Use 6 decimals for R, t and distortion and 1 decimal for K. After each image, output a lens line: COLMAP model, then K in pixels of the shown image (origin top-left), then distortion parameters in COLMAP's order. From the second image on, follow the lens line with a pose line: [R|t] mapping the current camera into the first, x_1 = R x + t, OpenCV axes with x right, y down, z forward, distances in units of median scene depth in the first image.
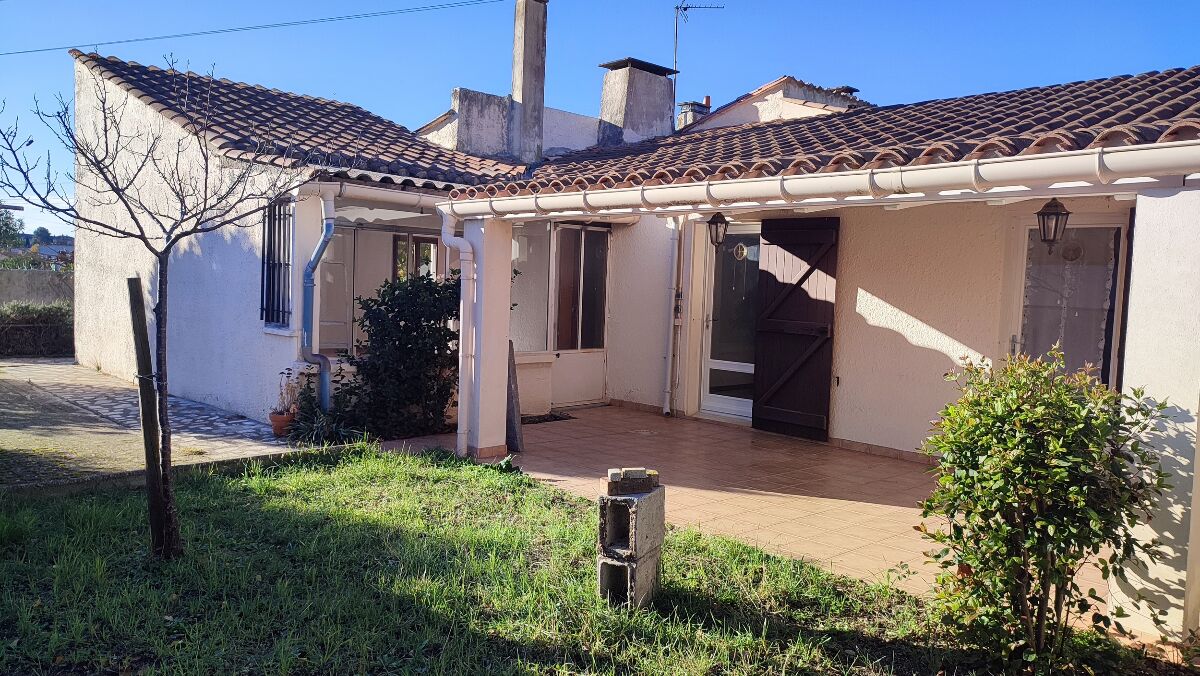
lens RADIAL K [[880.9, 0, 600.0], [0, 880.9, 338.0], [0, 0, 1]] dist [0.027610, -0.001709]
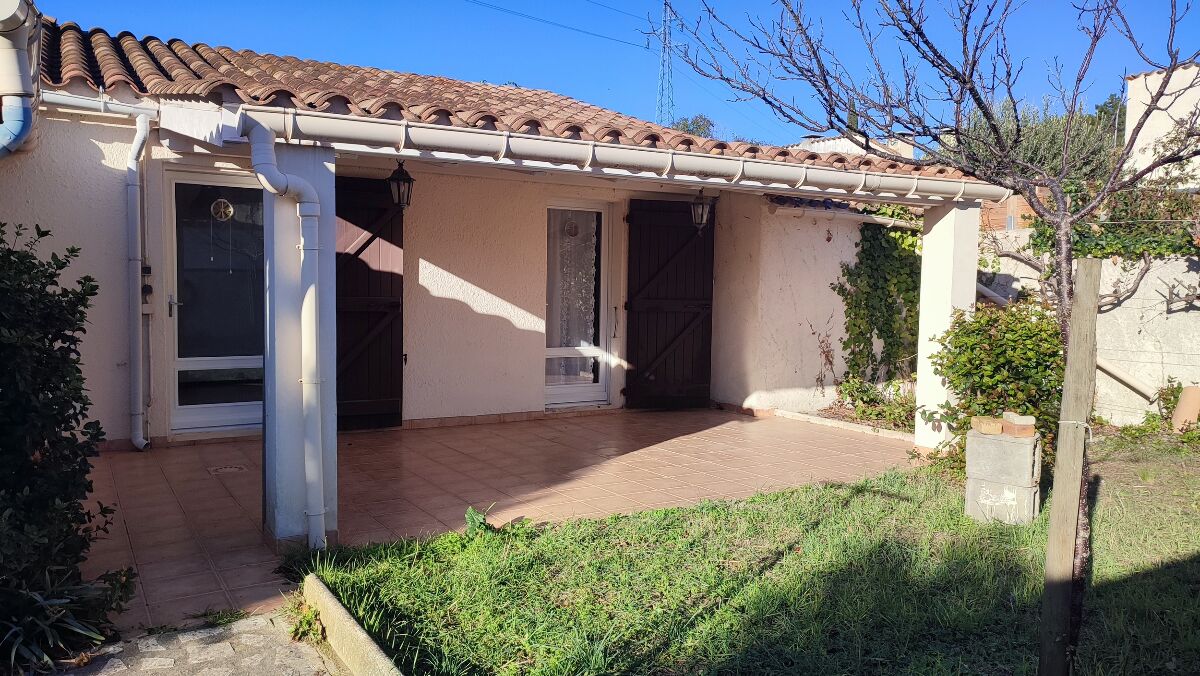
lens RADIAL K [[880.9, 0, 600.0], [0, 880.9, 338.0], [0, 0, 1]] dist [0.027610, -0.001709]
pose [[0.236663, -0.093469, 0.967085, -0.574616], [0.055964, 0.995021, 0.082474, -0.037963], [-0.969979, 0.034604, 0.240715, 0.574269]]
